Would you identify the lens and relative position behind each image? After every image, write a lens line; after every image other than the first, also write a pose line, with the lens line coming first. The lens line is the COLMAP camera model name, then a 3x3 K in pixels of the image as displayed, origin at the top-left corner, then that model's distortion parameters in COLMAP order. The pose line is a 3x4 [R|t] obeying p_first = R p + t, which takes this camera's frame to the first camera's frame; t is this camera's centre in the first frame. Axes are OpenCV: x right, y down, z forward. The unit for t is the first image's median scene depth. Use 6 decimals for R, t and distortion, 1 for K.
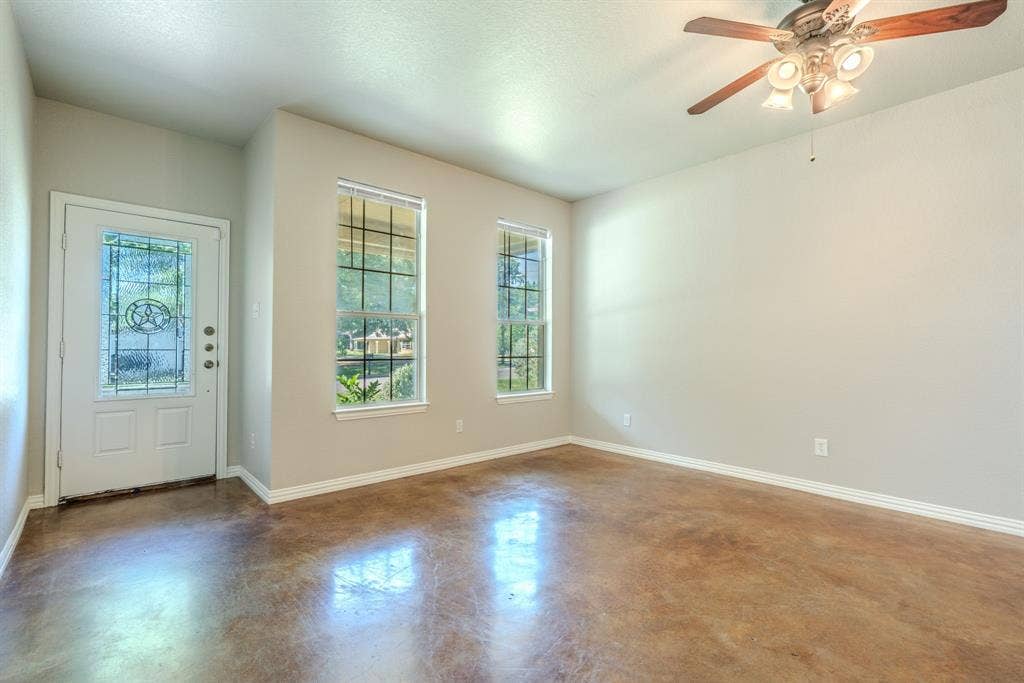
lens RADIAL K [[459.3, 0, 510.0], [0, 459.3, 344.5], [0, 0, 1]] dist [0.001266, 0.000218]
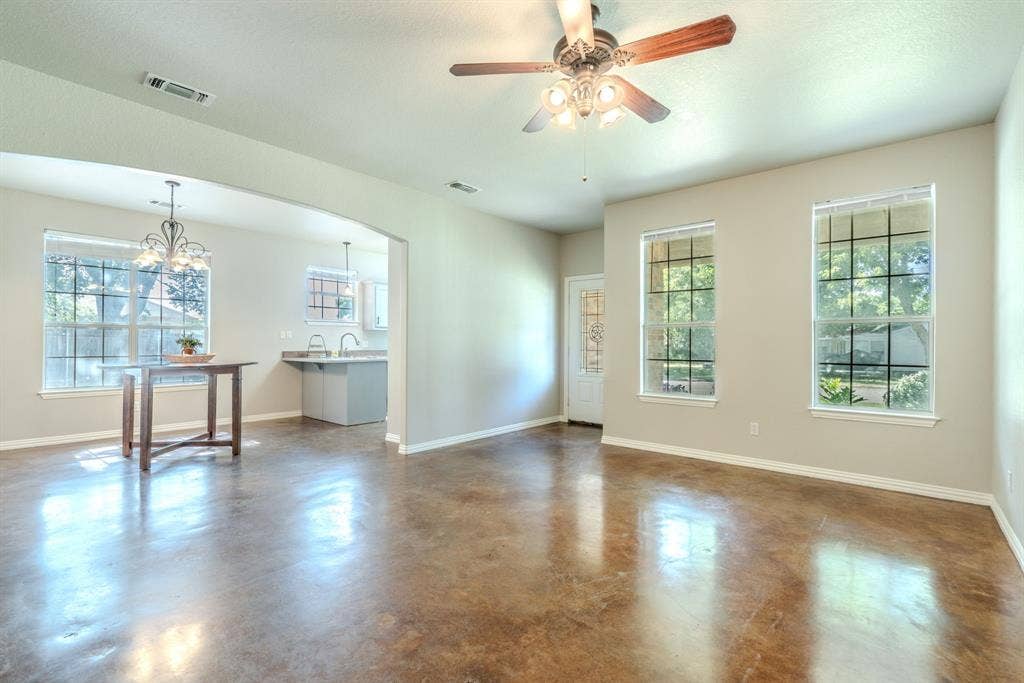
lens RADIAL K [[459.3, 0, 510.0], [0, 459.3, 344.5], [0, 0, 1]] dist [0.001266, 0.000218]
pose [[0.127047, -0.001802, -0.991895, 1.096927], [0.003928, 0.999991, -0.001313, -0.012345], [0.991889, -0.003730, 0.127053, 0.447926]]
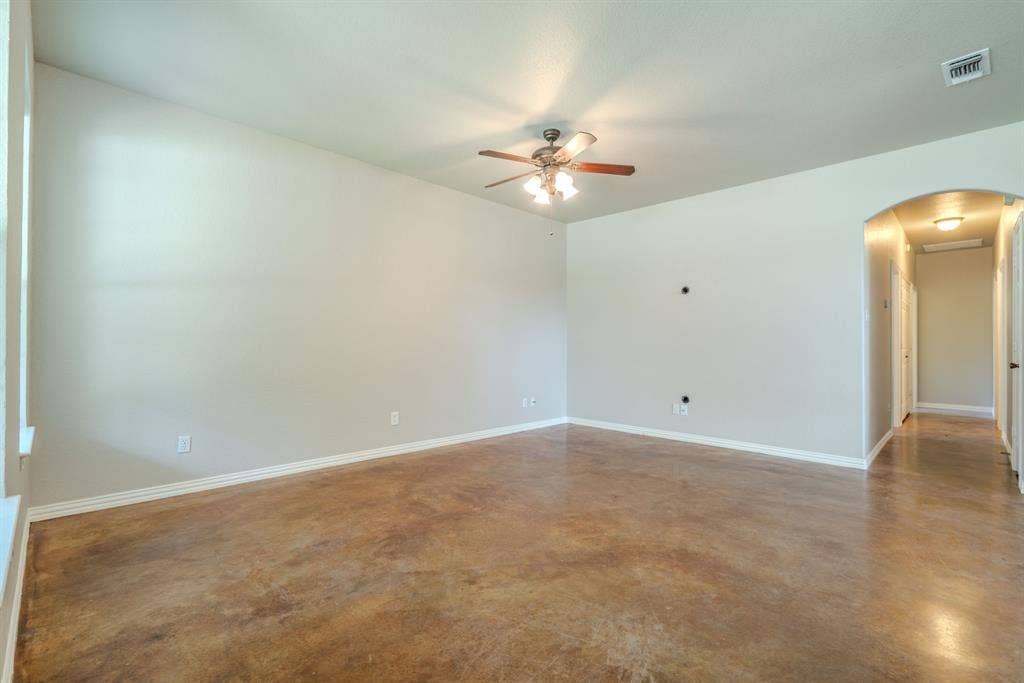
lens RADIAL K [[459.3, 0, 510.0], [0, 459.3, 344.5], [0, 0, 1]] dist [0.001266, 0.000218]
pose [[-0.055452, -0.002556, 0.998458, -0.685514], [-0.013773, 0.999904, 0.001795, 0.007559], [-0.998366, -0.013652, -0.055482, 0.805566]]
